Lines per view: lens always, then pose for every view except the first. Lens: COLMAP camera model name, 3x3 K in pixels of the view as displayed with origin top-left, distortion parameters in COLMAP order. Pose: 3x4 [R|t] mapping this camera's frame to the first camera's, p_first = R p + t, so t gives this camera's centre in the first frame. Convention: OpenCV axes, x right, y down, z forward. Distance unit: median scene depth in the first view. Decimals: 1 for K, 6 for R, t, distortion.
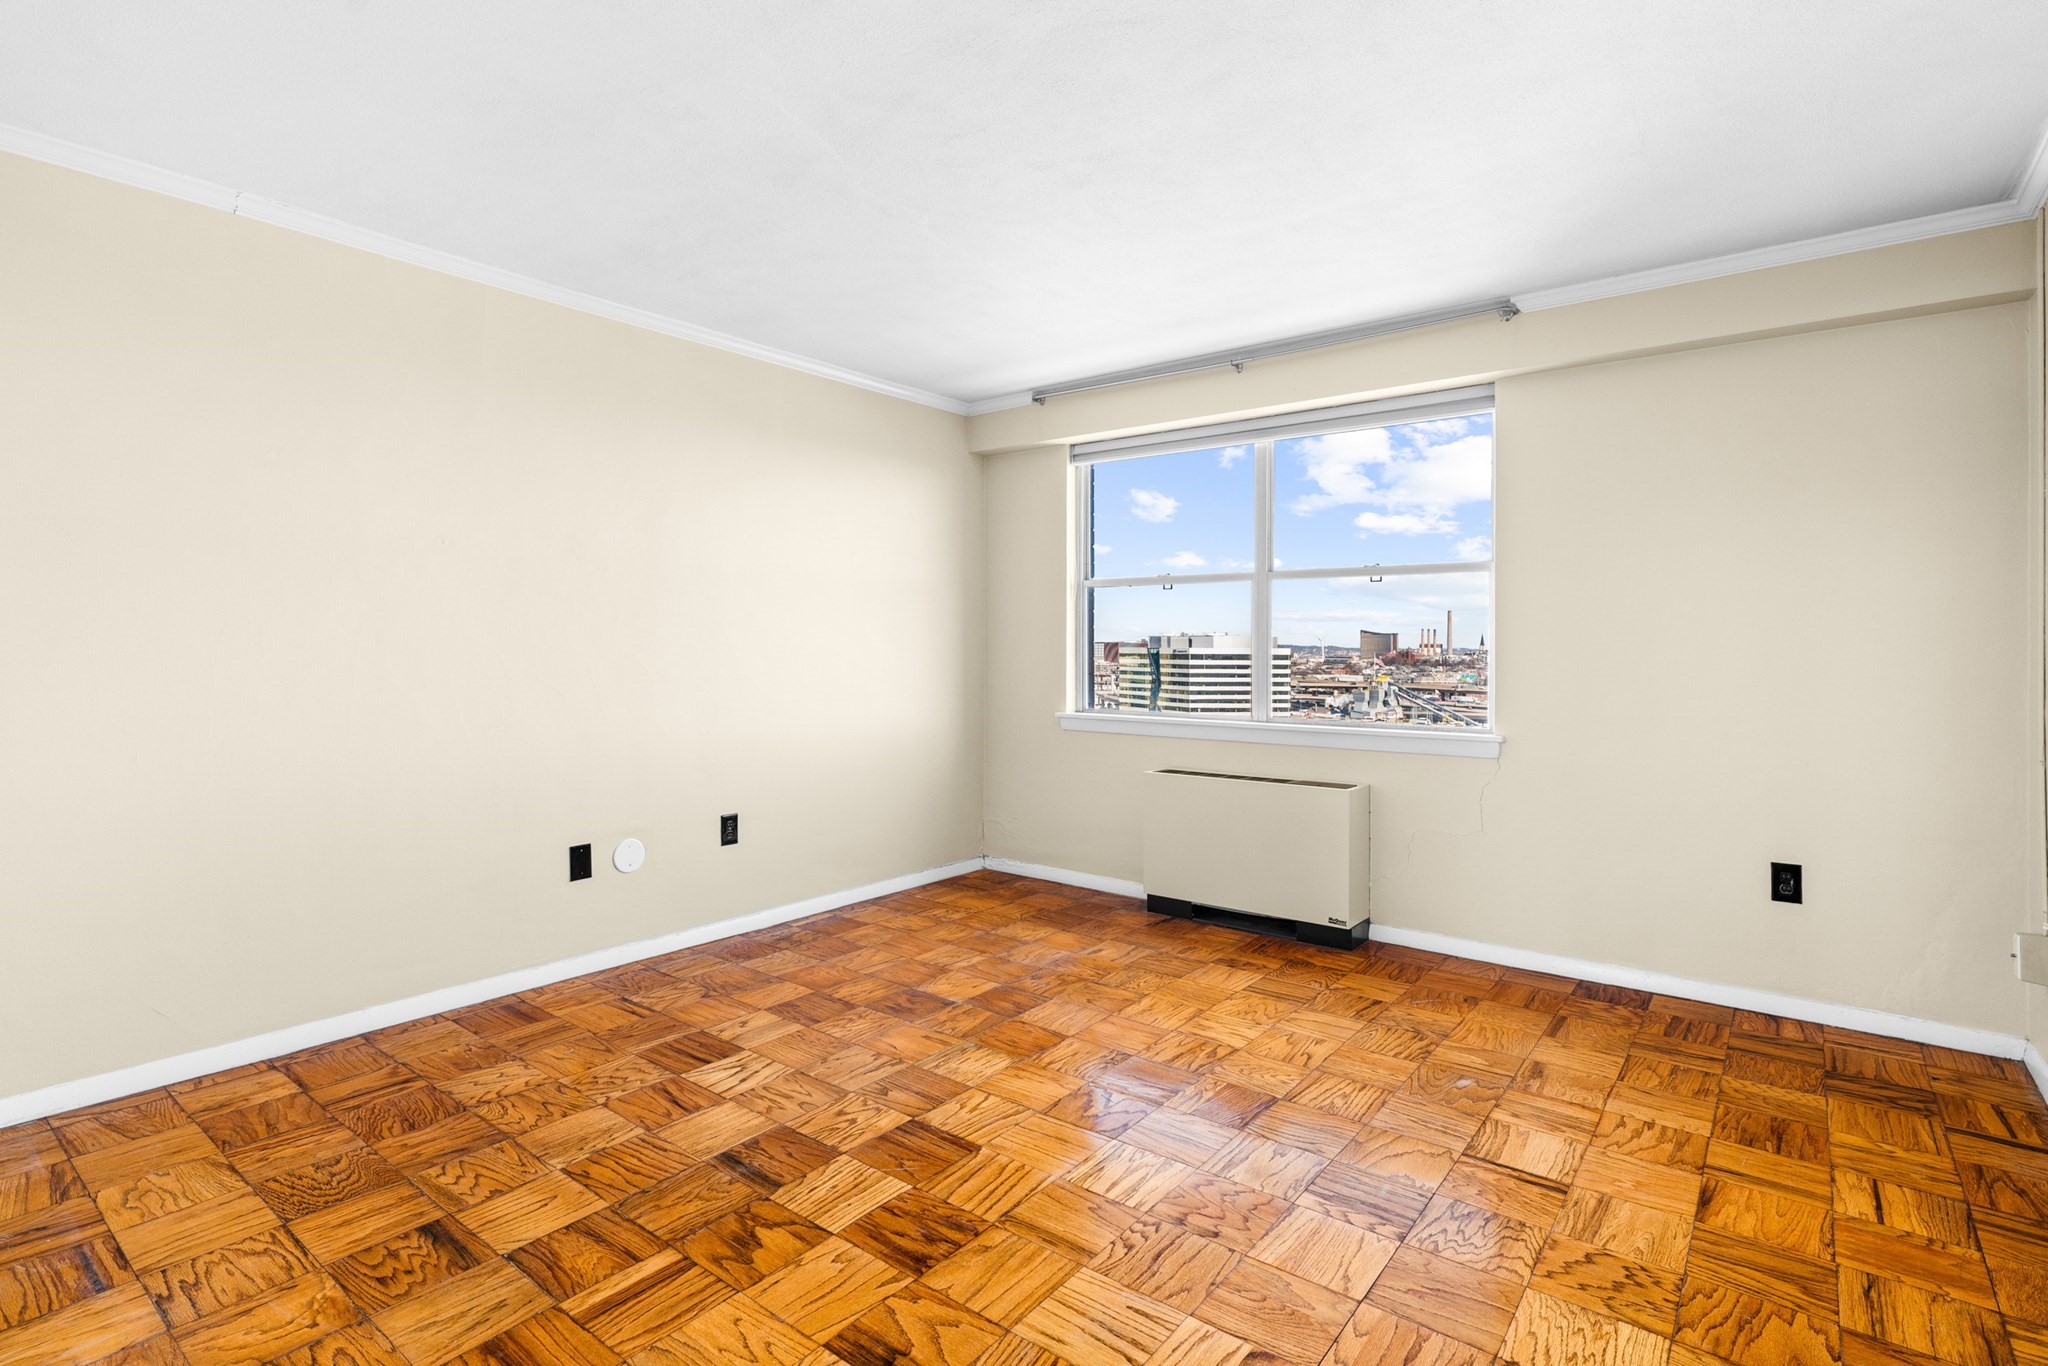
lens RADIAL K [[1003.5, 0, 1009.5], [0, 1003.5, 646.9], [0, 0, 1]] dist [-0.006846, 0.003547]
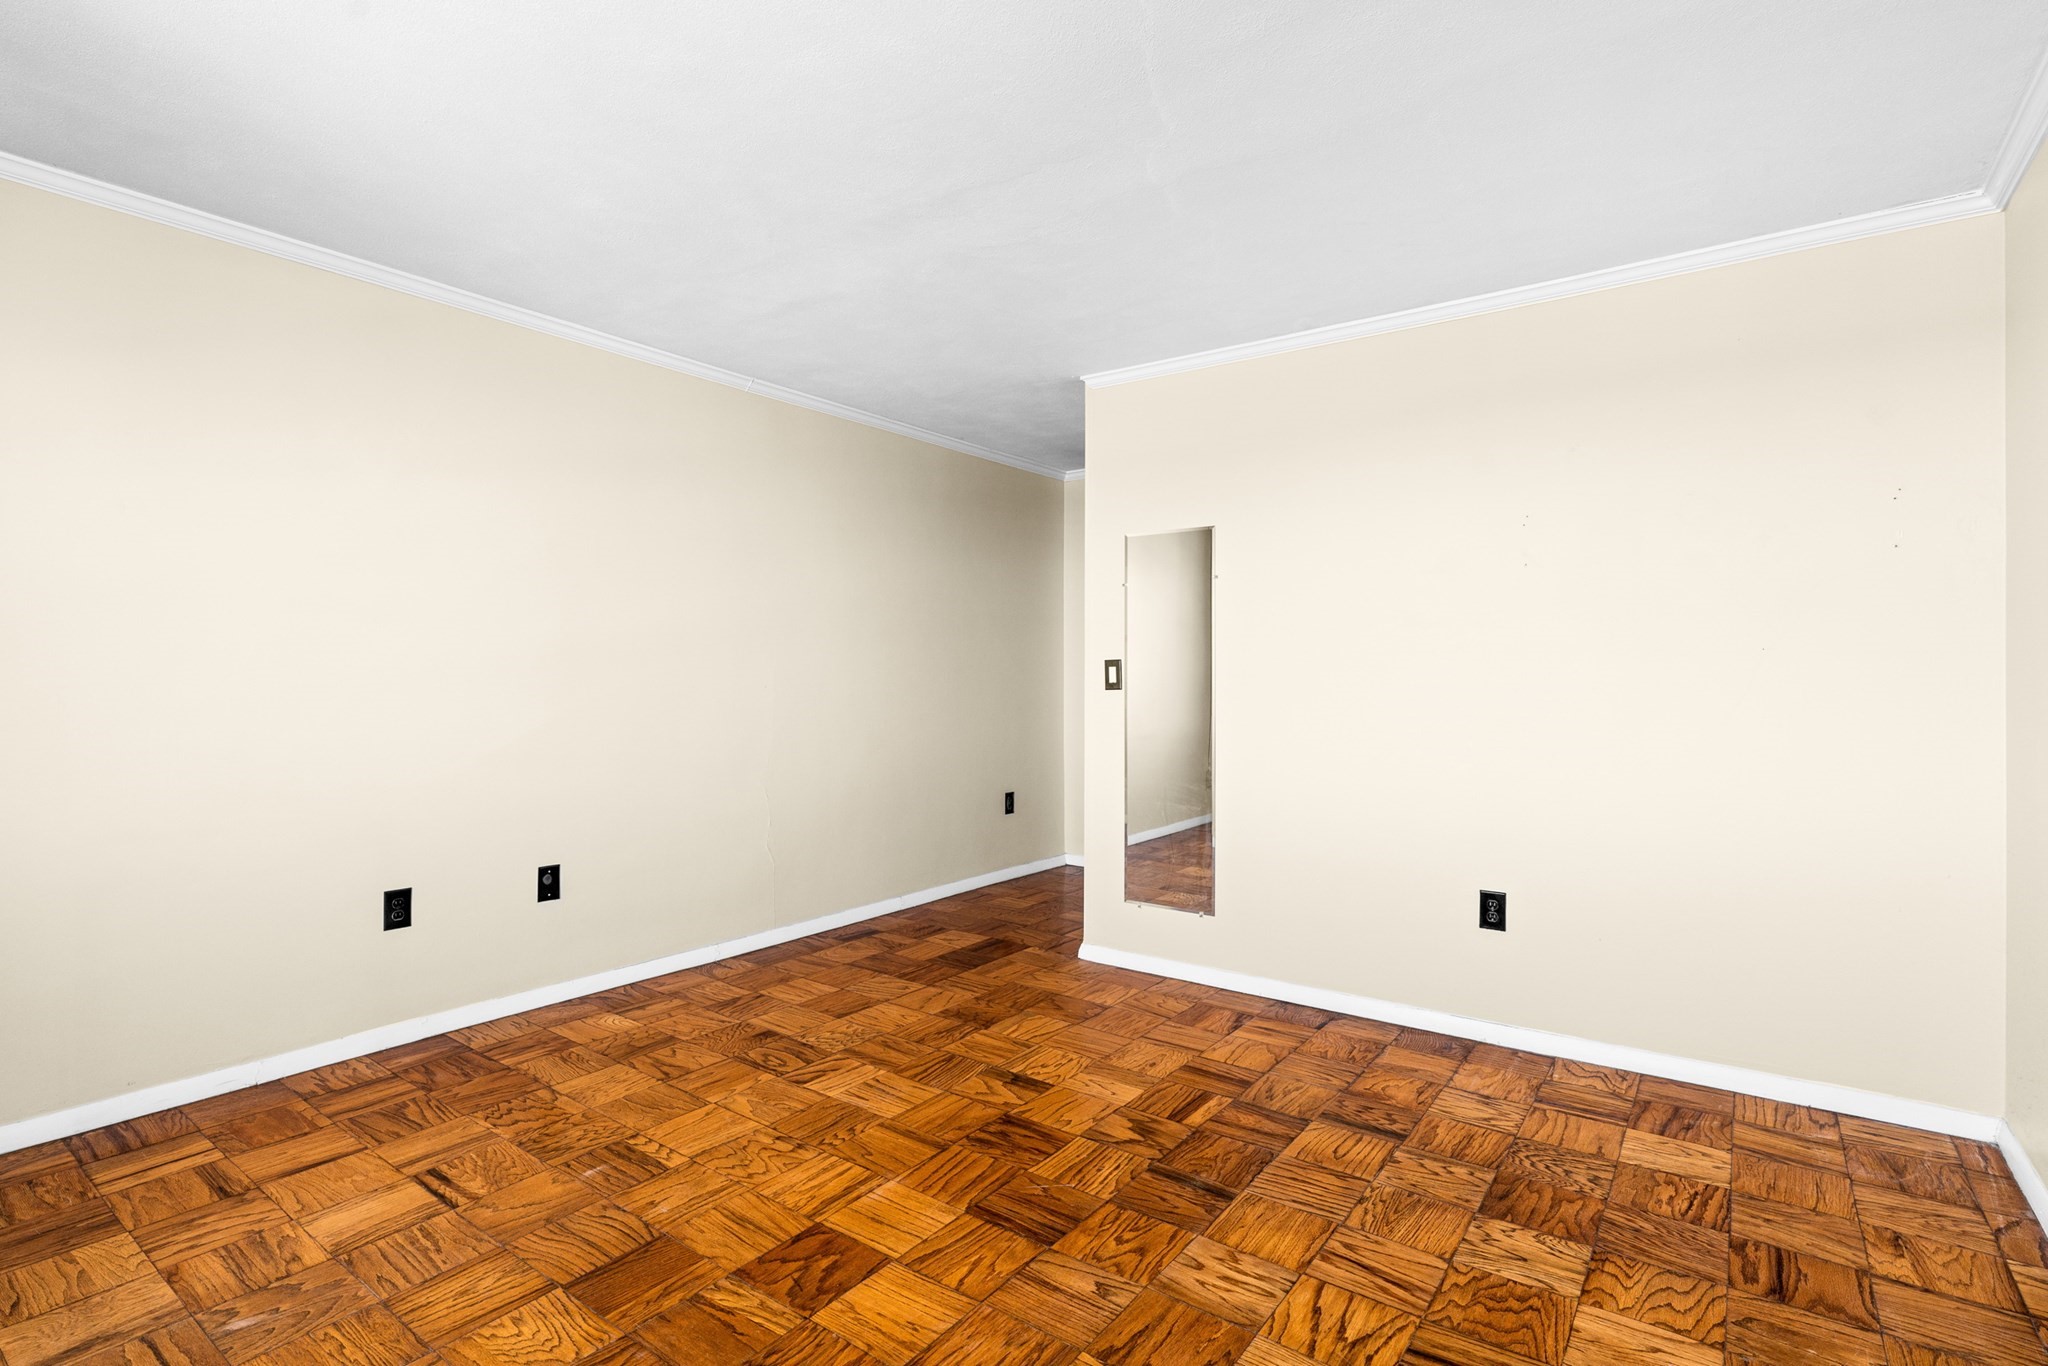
lens RADIAL K [[1003.5, 0, 1013.7], [0, 1003.5, 677.2], [0, 0, 1]] dist [-0.006846, 0.003547]
pose [[-0.999358, -0.008205, -0.034880, -0.026431], [-0.008204, 0.999966, -0.000174, 0.001294], [0.034880, 0.000113, -0.999391, 1.417514]]
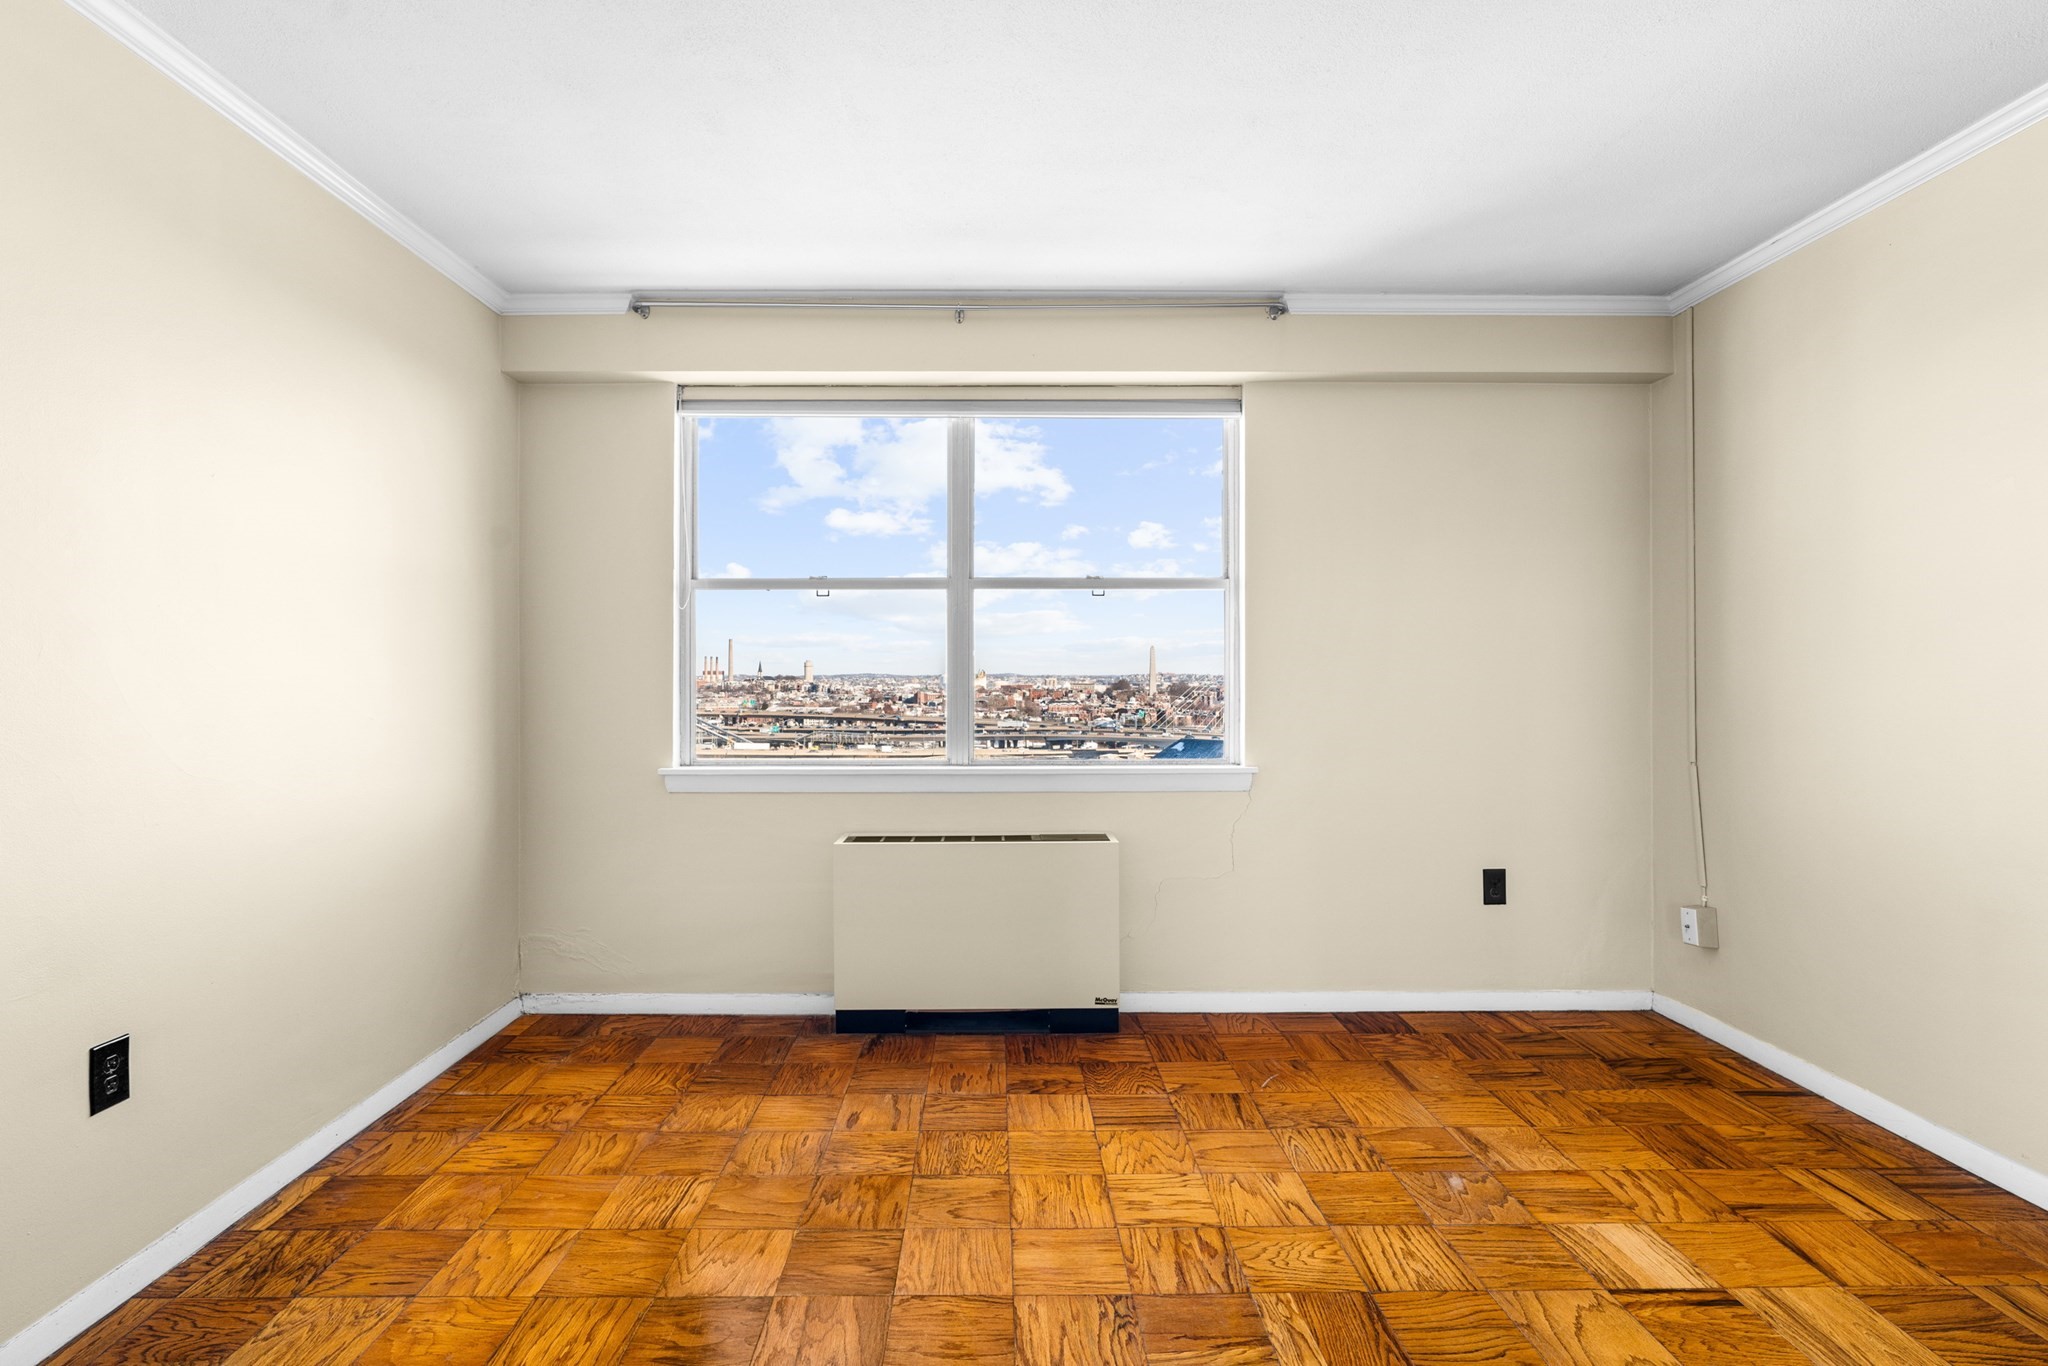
lens RADIAL K [[1003.5, 0, 1006.1], [0, 1003.5, 671.5], [0, 0, 1]] dist [-0.006846, 0.003547]
pose [[0.775256, -0.003885, 0.631635, -0.317053], [0.005524, 0.999985, -0.000629, 0.000250], [-0.631623, 0.003977, 0.775266, 0.489253]]
